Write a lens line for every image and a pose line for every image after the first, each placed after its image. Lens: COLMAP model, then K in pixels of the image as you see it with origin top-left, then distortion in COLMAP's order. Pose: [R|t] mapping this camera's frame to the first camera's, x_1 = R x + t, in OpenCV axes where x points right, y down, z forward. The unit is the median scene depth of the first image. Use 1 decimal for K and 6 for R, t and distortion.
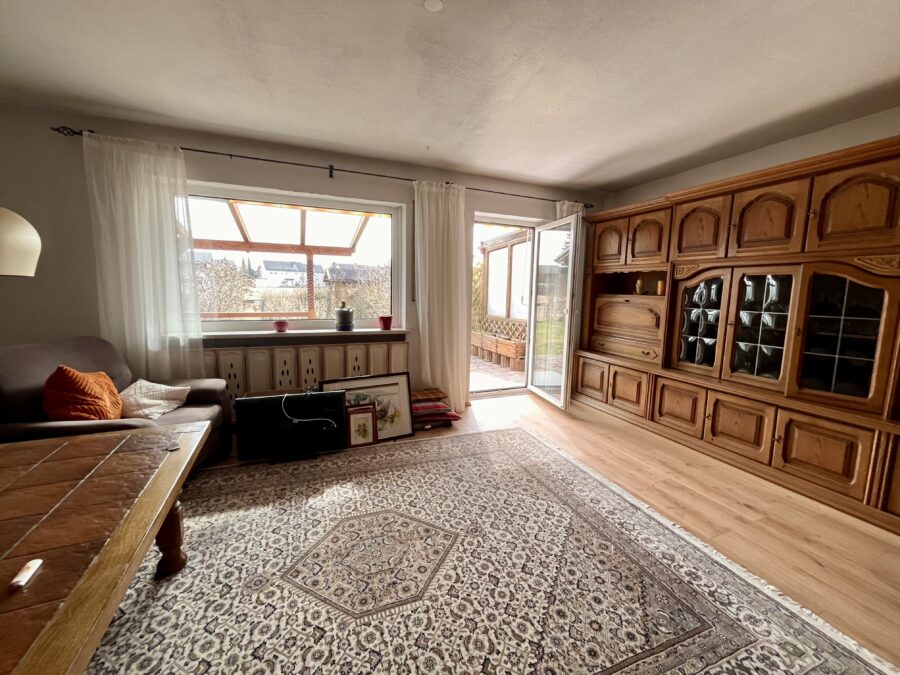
lens RADIAL K [[367.4, 0, 451.0], [0, 367.4, 333.7], [0, 0, 1]] dist [-0.002288, -0.000100]
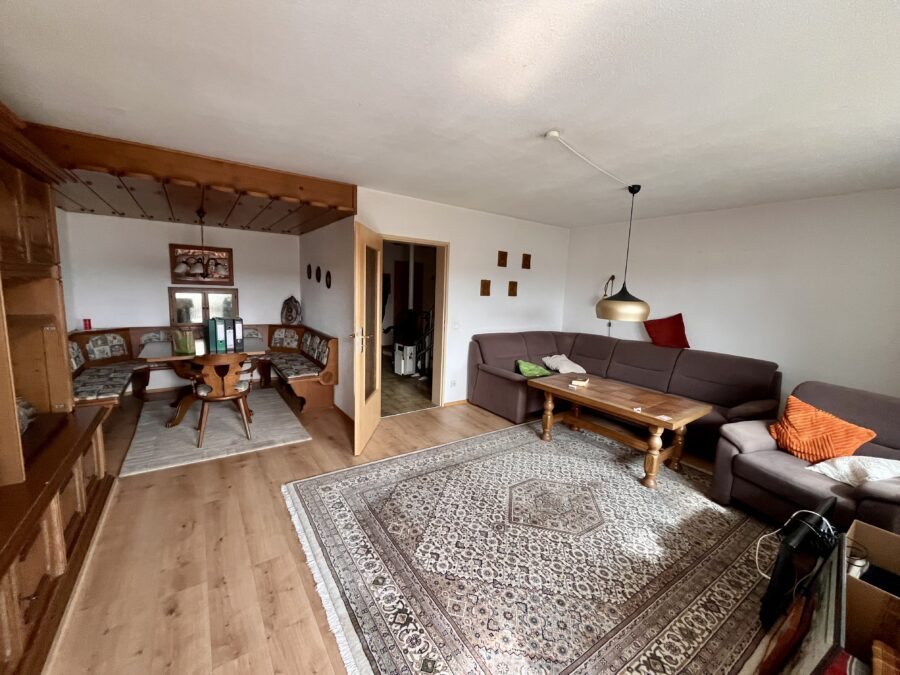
lens RADIAL K [[367.4, 0, 447.5], [0, 367.4, 335.8], [0, 0, 1]] dist [-0.002288, -0.000100]
pose [[-0.975881, -0.031076, -0.216081, 0.478020], [-0.084987, 0.965809, 0.244927, -0.332009], [0.201082, 0.257384, -0.945156, 1.827480]]
